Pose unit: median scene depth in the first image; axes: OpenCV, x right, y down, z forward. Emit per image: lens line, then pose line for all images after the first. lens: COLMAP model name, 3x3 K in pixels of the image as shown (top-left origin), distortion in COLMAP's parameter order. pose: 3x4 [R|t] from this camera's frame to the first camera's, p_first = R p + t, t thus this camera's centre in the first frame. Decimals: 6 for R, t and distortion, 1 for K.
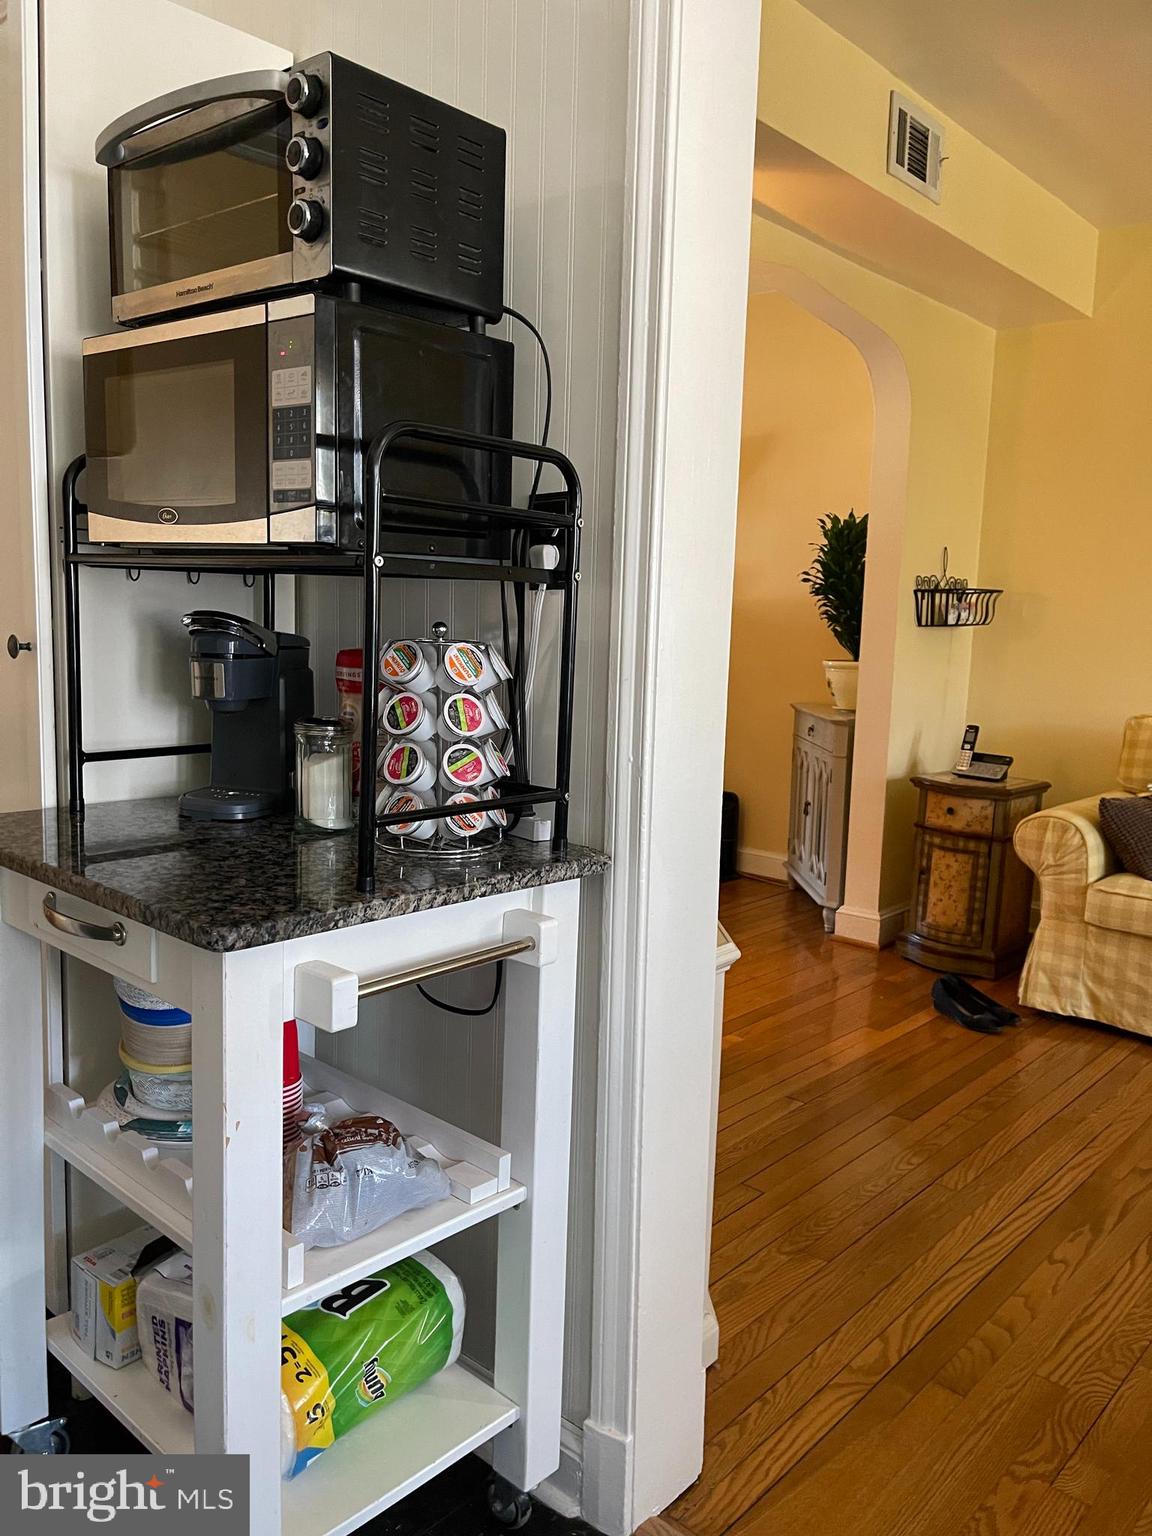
lens RADIAL K [[1193.2, 0, 576.0], [0, 1193.2, 768.0], [0, 0, 1]] dist [-0.001586, -0.000050]
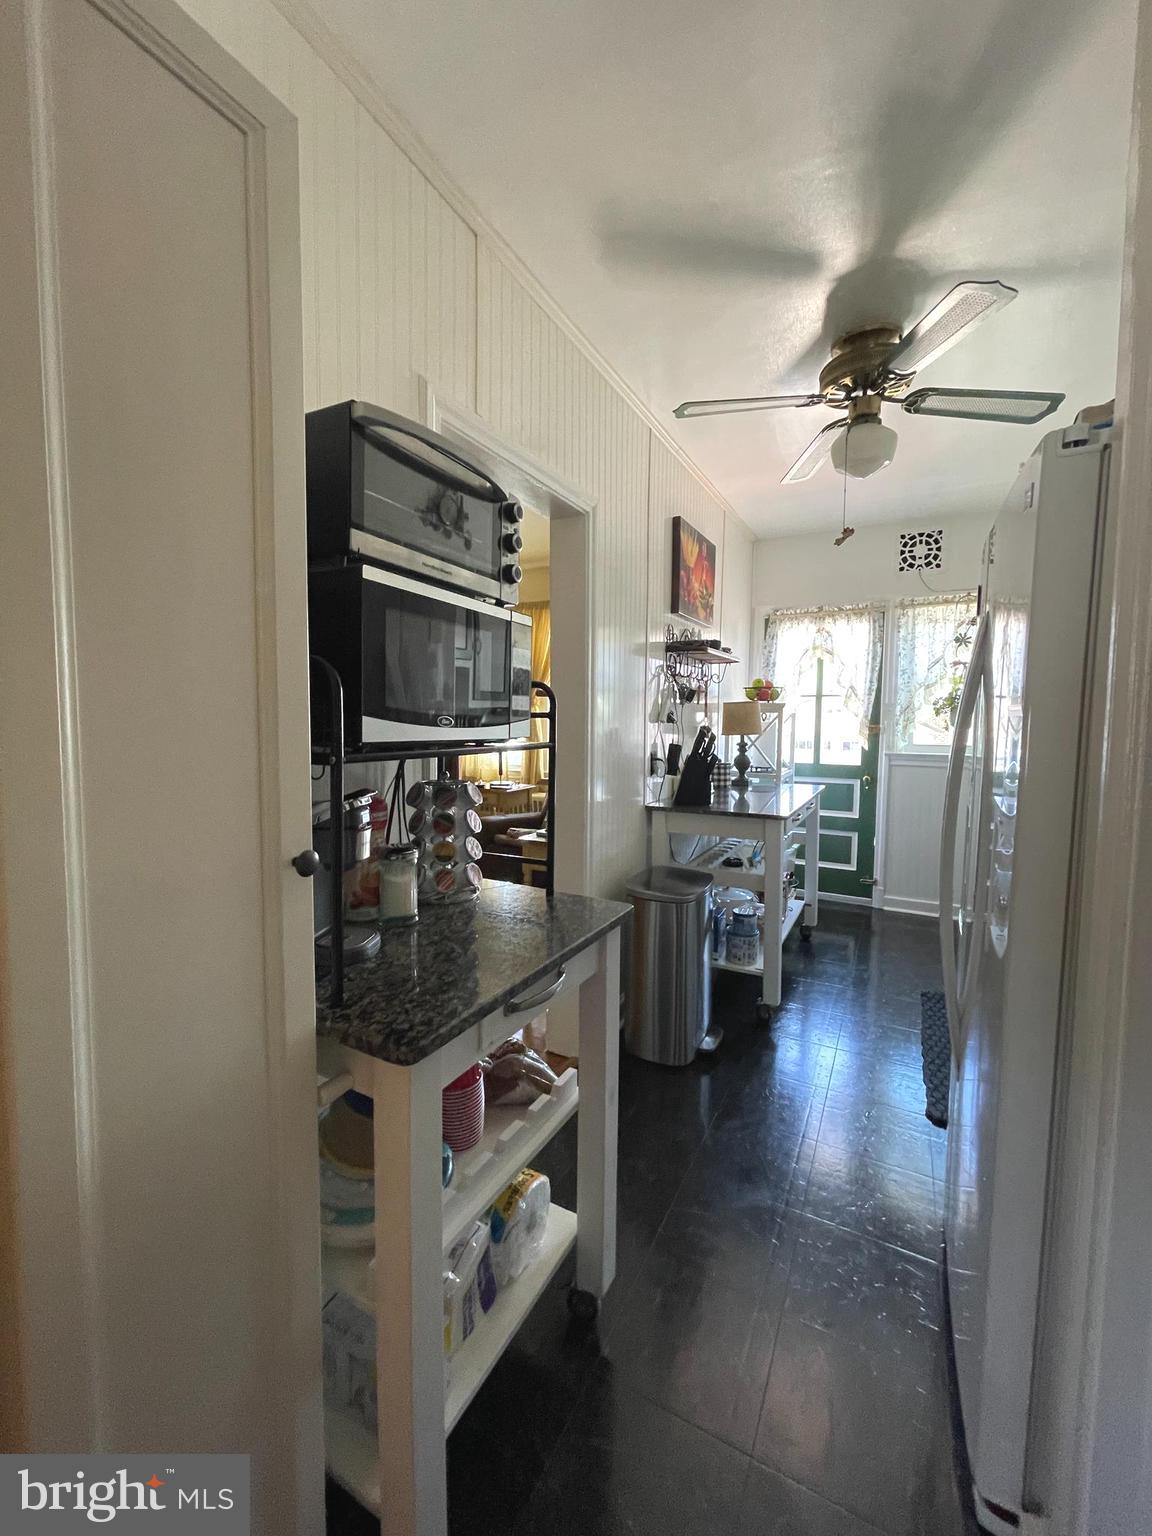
lens RADIAL K [[622.8, 0, 568.2], [0, 622.8, 755.0], [0, 0, 1]] dist [-0.002000, 0.000204]
pose [[-0.228095, -0.094876, 0.969005, -1.223715], [0.114302, 0.985750, 0.123421, -0.275193], [-0.966906, 0.138911, -0.214000, 1.138249]]
